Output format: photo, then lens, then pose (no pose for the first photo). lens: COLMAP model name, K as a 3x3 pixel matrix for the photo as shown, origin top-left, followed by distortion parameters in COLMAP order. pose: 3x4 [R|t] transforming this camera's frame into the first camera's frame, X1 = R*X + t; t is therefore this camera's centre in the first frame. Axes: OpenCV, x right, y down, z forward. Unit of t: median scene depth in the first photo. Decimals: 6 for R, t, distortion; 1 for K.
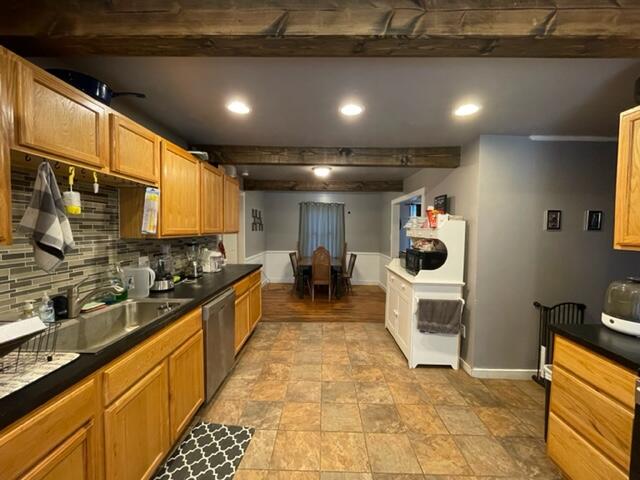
lens RADIAL K [[256.4, 0, 320.2], [0, 256.4, 238.9], [0, 0, 1]] dist [0.001840, 0.000123]
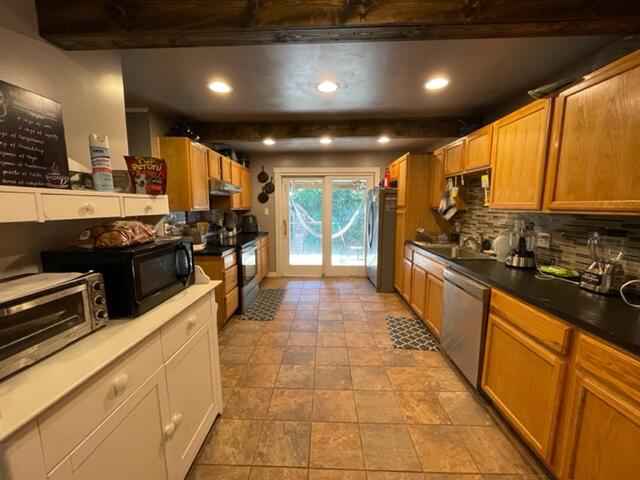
lens RADIAL K [[256.4, 0, 317.3], [0, 256.4, 240.0], [0, 0, 1]] dist [0.001840, 0.000123]
pose [[-0.999776, -0.016207, 0.013624, 0.135542], [-0.013554, 0.984261, 0.176200, -0.063731], [-0.016265, 0.175976, -0.984260, 2.014161]]
